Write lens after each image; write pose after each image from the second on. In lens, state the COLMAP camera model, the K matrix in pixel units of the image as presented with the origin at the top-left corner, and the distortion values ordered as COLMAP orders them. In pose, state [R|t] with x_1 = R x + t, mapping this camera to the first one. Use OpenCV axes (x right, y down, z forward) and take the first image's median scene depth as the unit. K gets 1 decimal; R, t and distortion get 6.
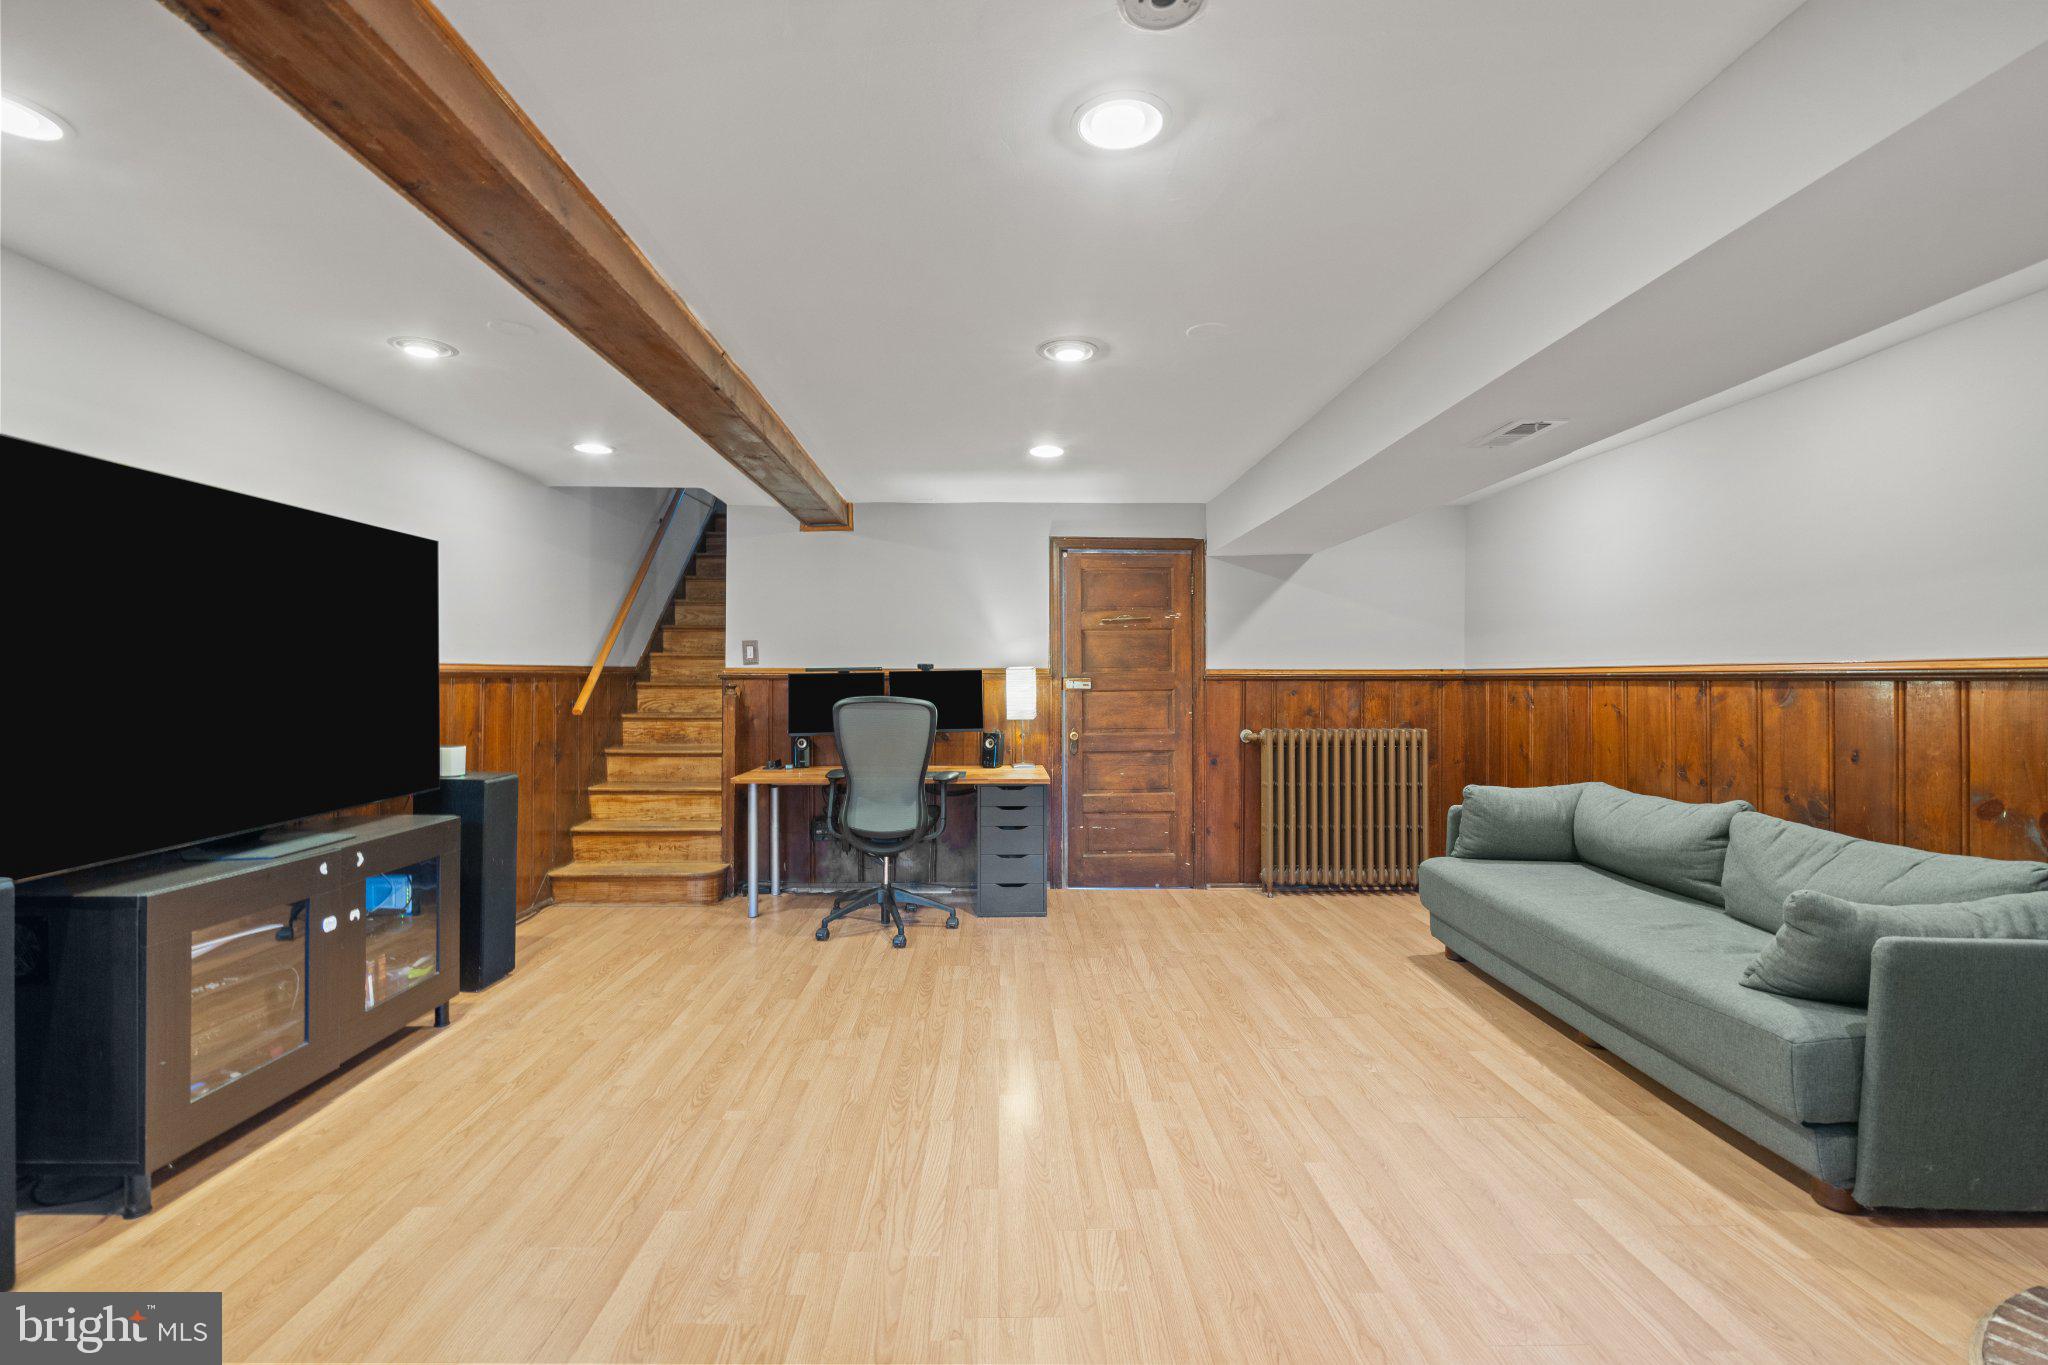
lens RADIAL K [[929.6, 0, 1022.7], [0, 929.6, 679.9], [0, 0, 1]] dist [-0.004778, 0.003239]
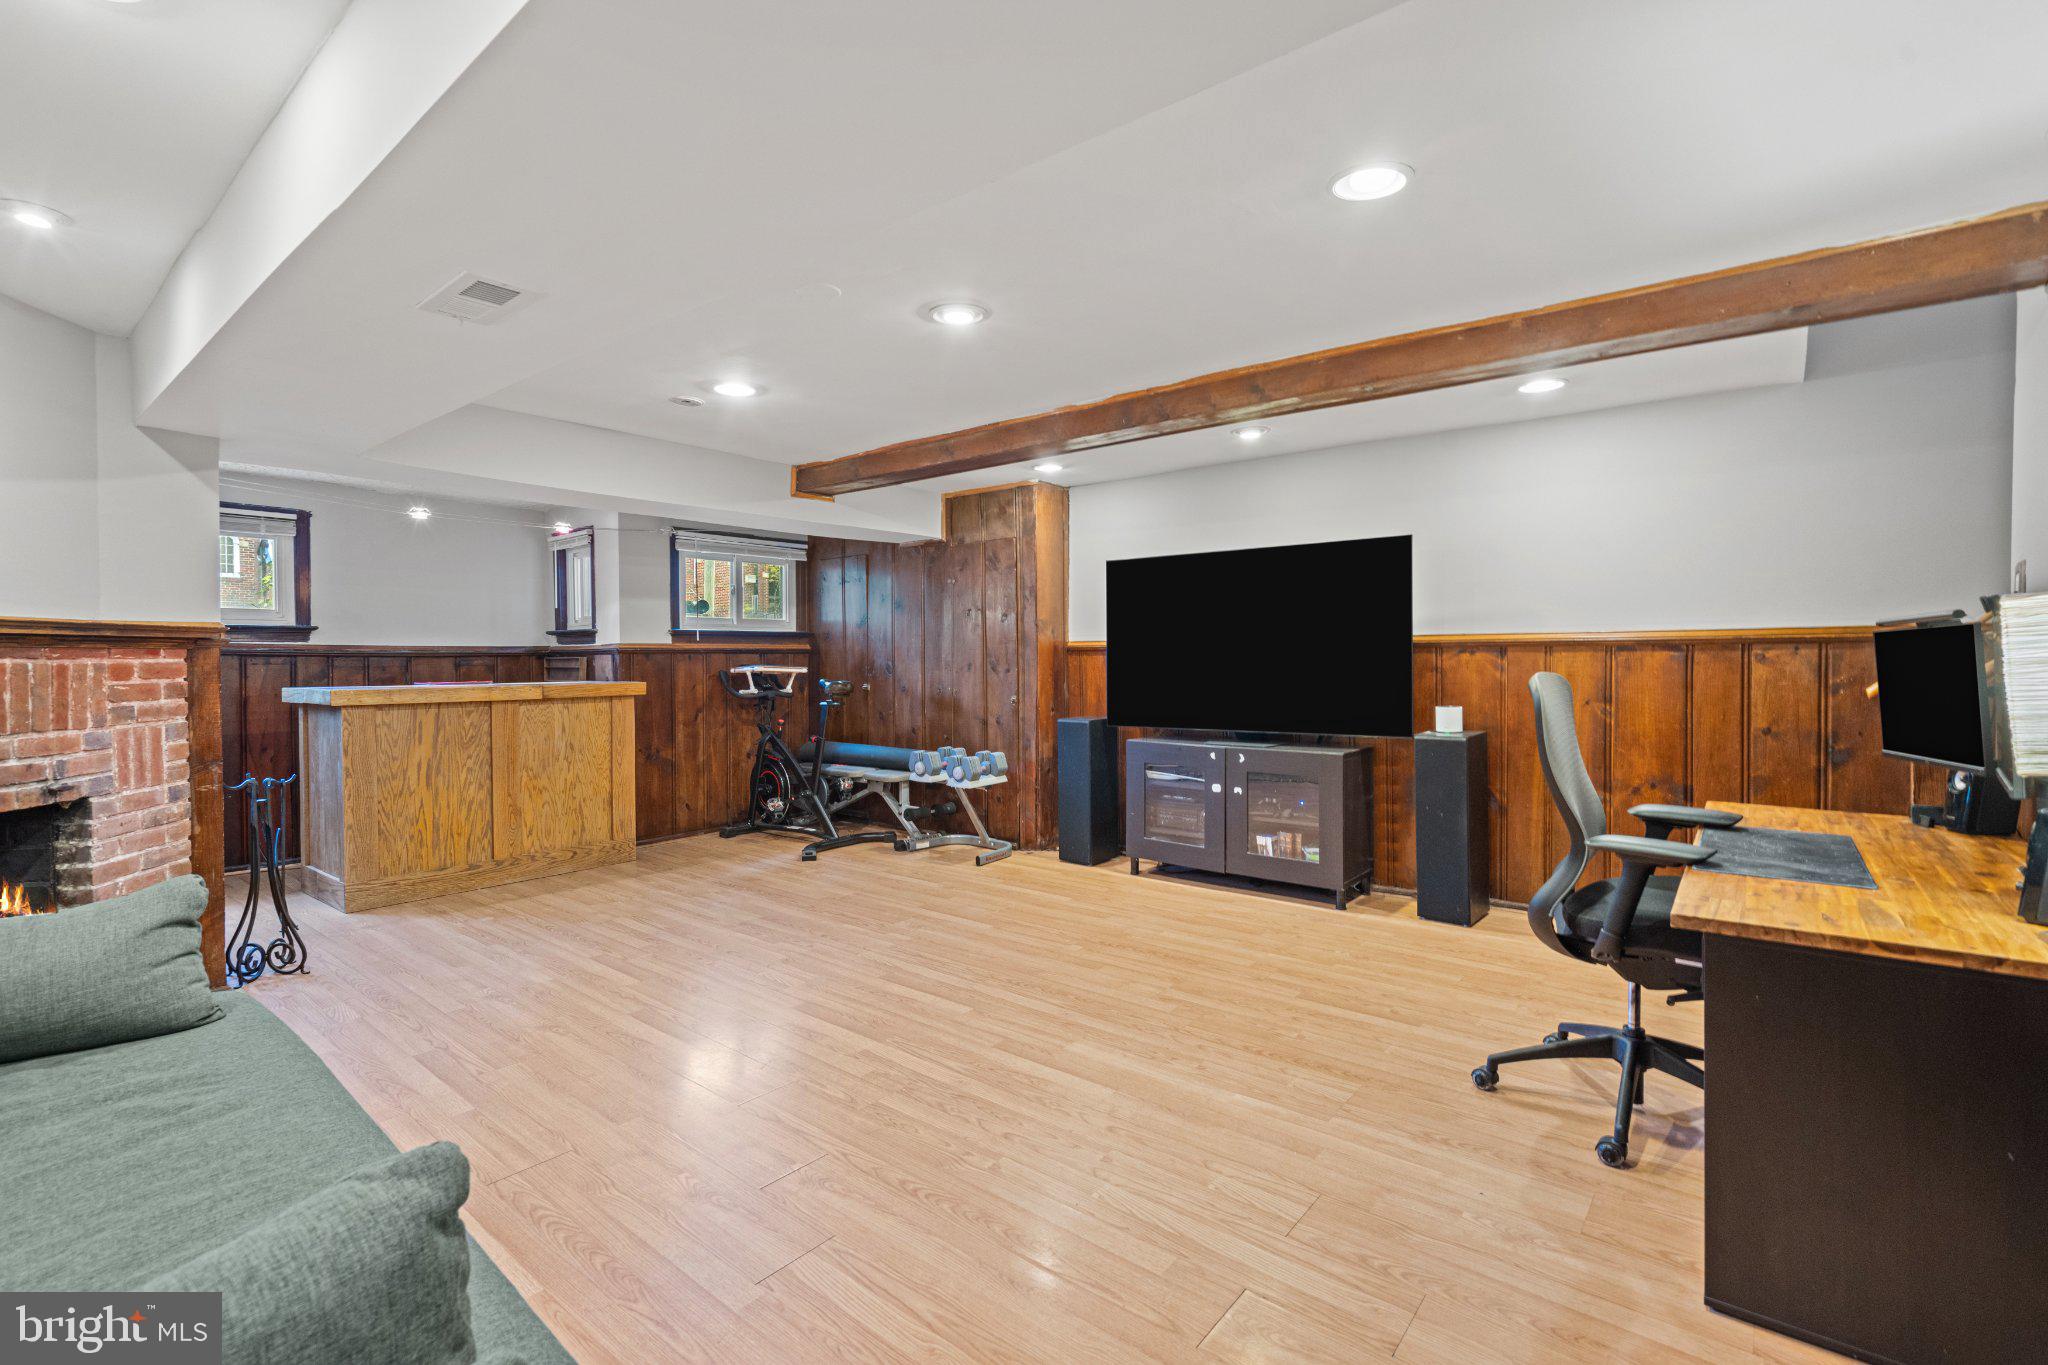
lens RADIAL K [[929.6, 0, 1003.0], [0, 929.6, 677.1], [0, 0, 1]] dist [-0.004778, 0.003239]
pose [[-0.667630, 0.017050, -0.744298, 0.673400], [0.001172, 0.999761, 0.021851, 0.010171], [0.744492, 0.013716, -0.667490, 1.505920]]
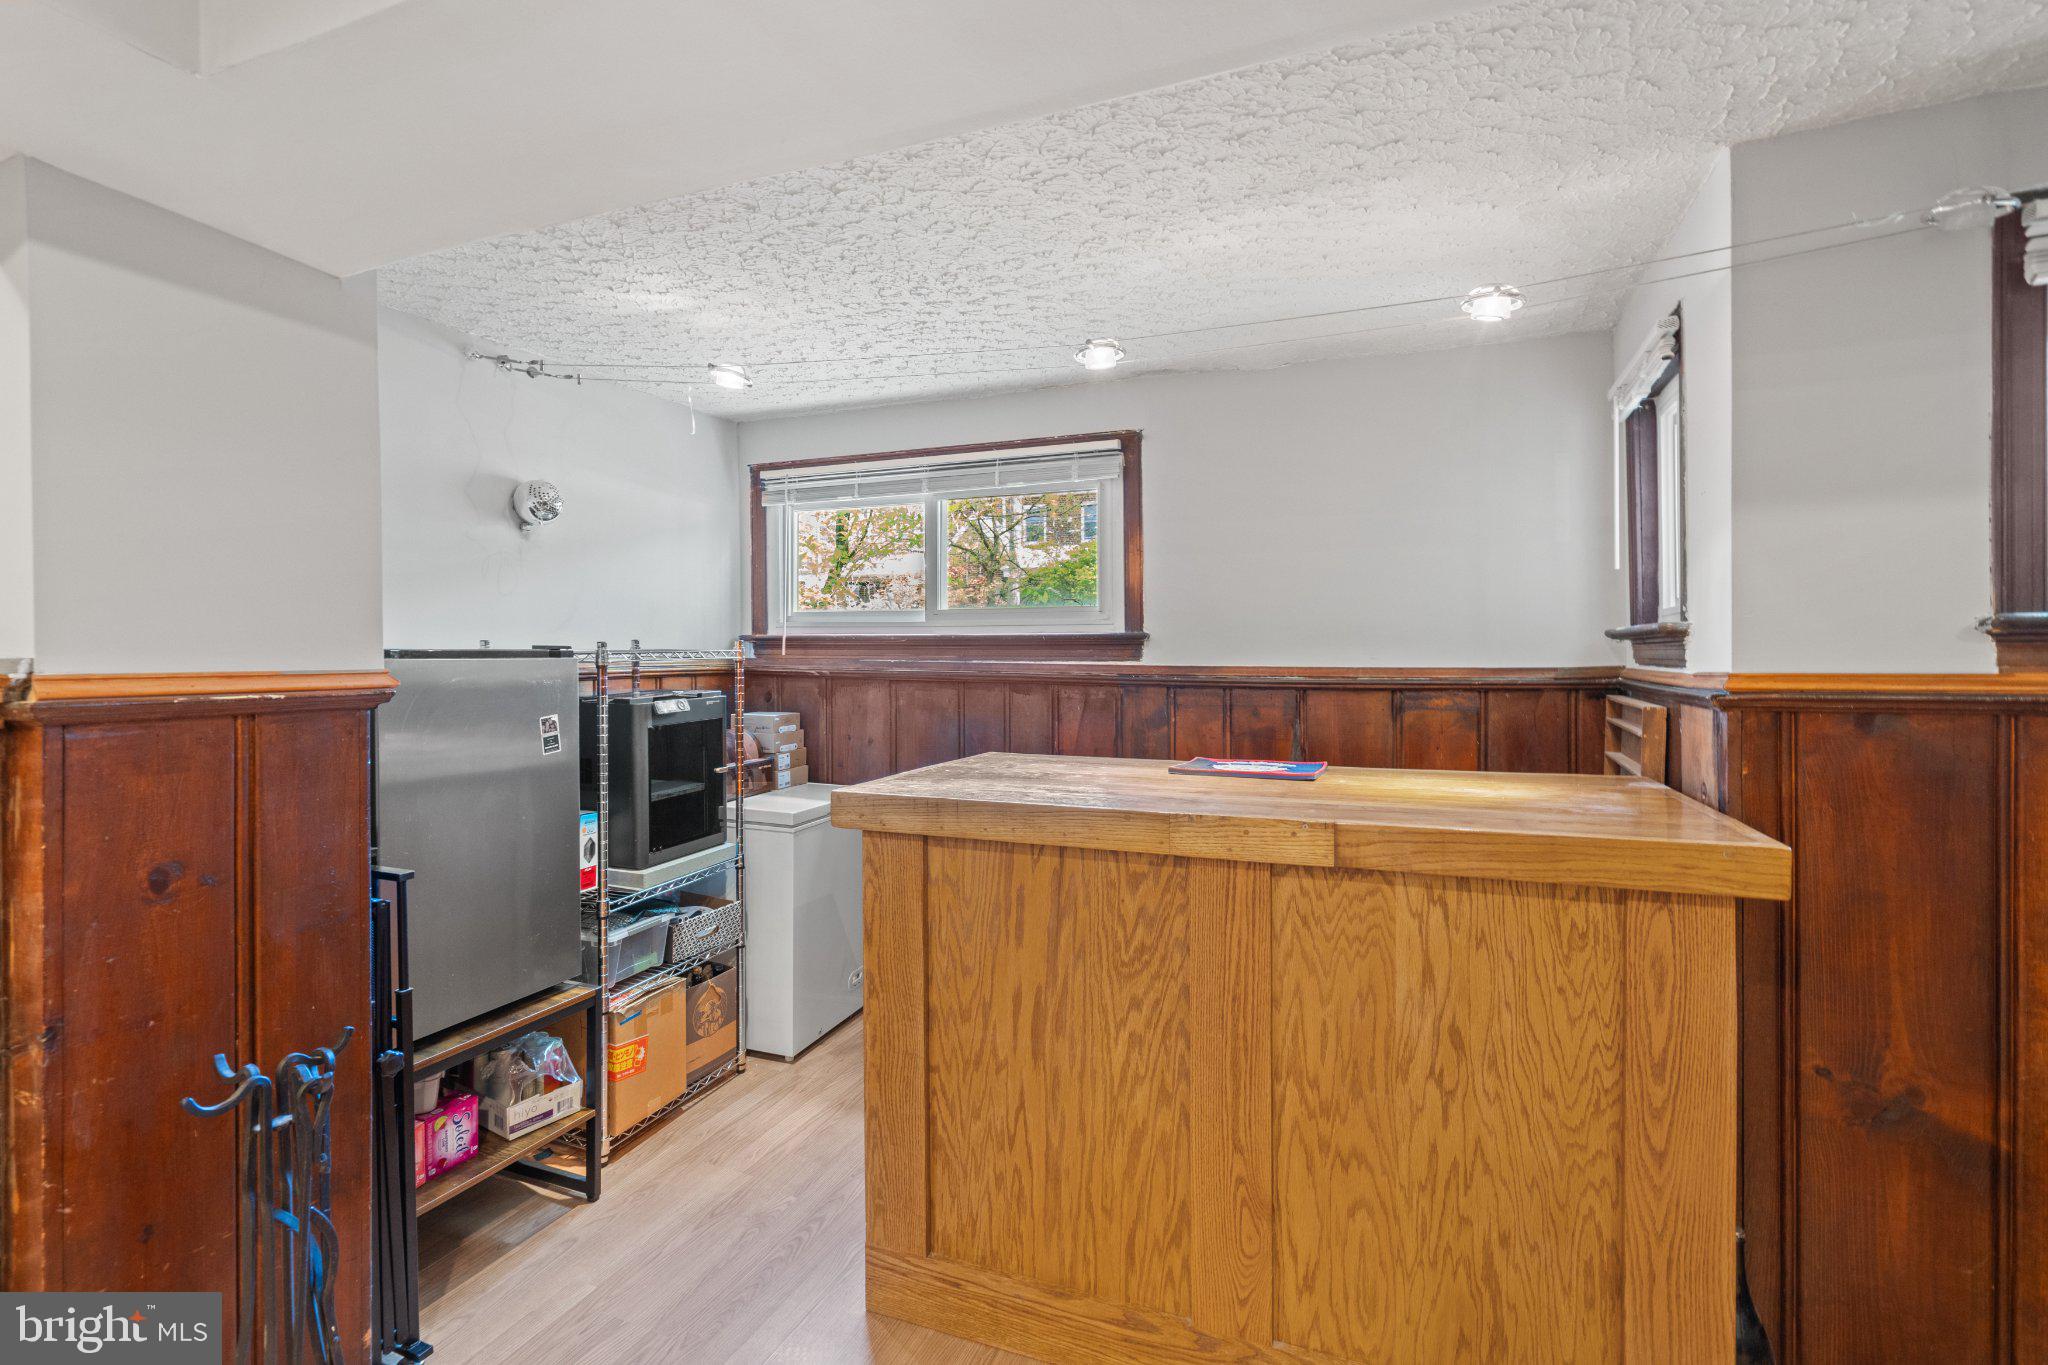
lens RADIAL K [[929.6, 0, 1032.8], [0, 929.6, 668.3], [0, 0, 1]] dist [-0.004778, 0.003239]
pose [[-0.921003, -0.007549, 0.389483, -0.009162], [-0.000491, 0.999834, 0.018217, -0.027866], [-0.389556, 0.016586, -0.920853, 0.376430]]
